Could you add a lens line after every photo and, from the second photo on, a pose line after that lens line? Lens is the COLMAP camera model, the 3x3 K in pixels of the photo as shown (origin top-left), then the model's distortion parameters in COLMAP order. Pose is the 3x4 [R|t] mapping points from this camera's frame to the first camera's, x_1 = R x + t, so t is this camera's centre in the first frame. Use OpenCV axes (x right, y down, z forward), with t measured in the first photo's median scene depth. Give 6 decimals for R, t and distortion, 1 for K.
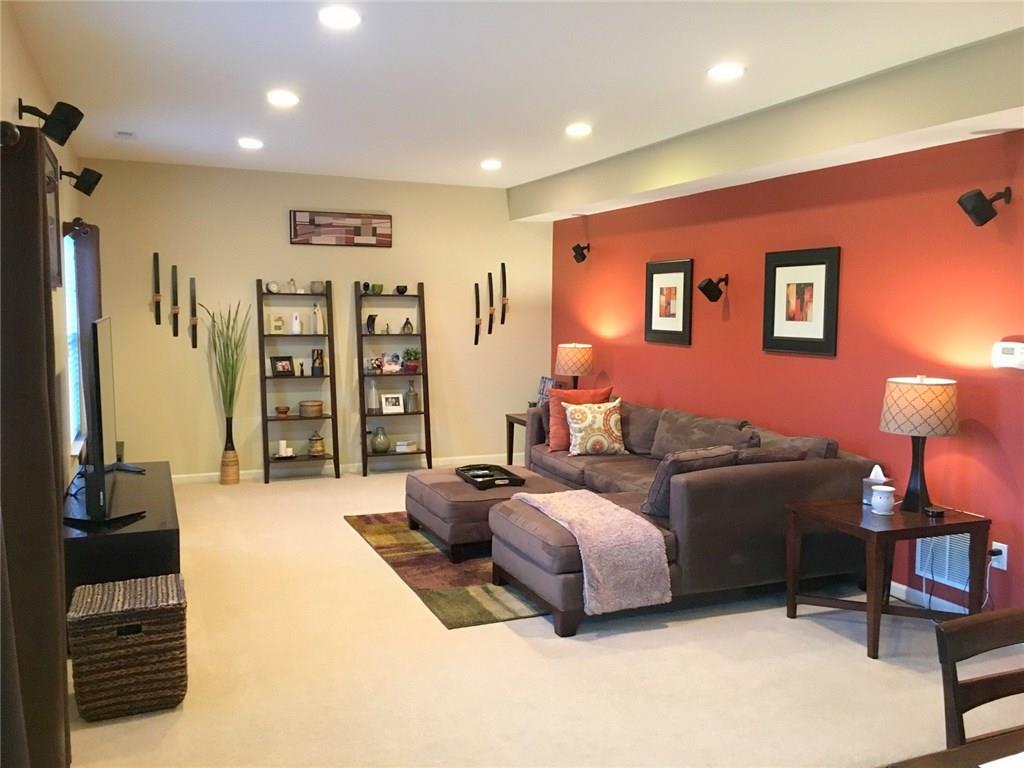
lens RADIAL K [[869.5, 0, 510.2], [0, 869.5, 386.2], [0, 0, 1]] dist [0.051871, -0.022420]
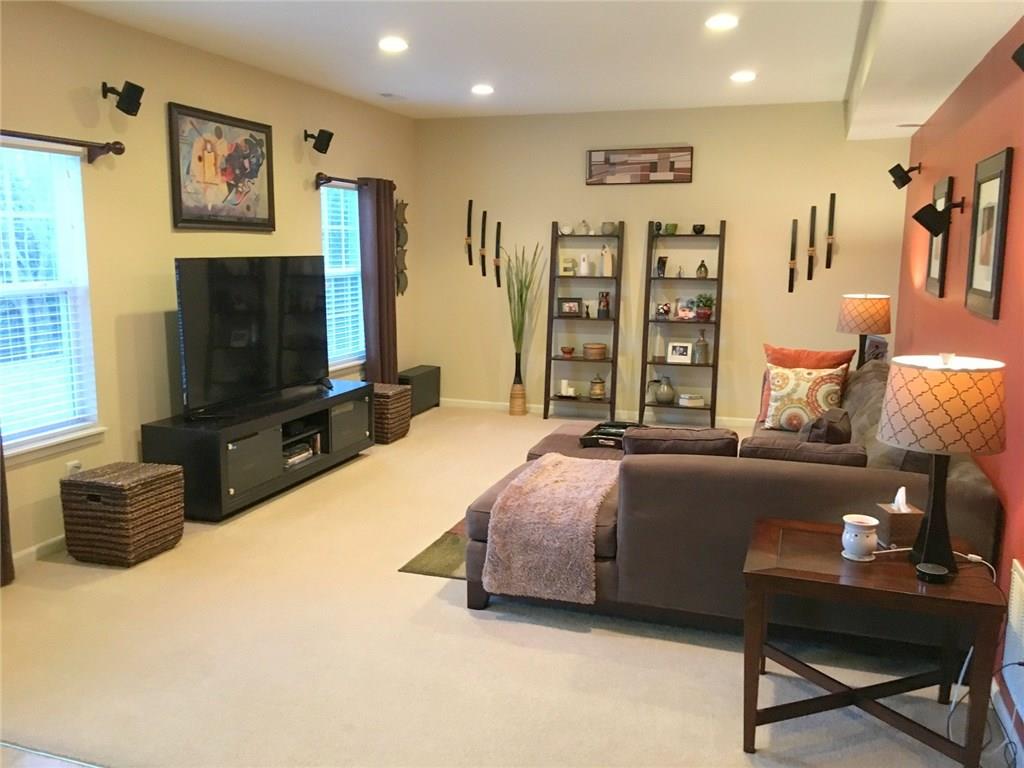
lens RADIAL K [[869.5, 0, 511.4], [0, 869.5, 386.5], [0, 0, 1]] dist [0.051871, -0.022420]
pose [[0.753043, 0.101406, -0.650110, 0.355665], [-0.061169, 0.994563, 0.084280, -0.012261], [0.655122, -0.023700, 0.755151, 0.184674]]
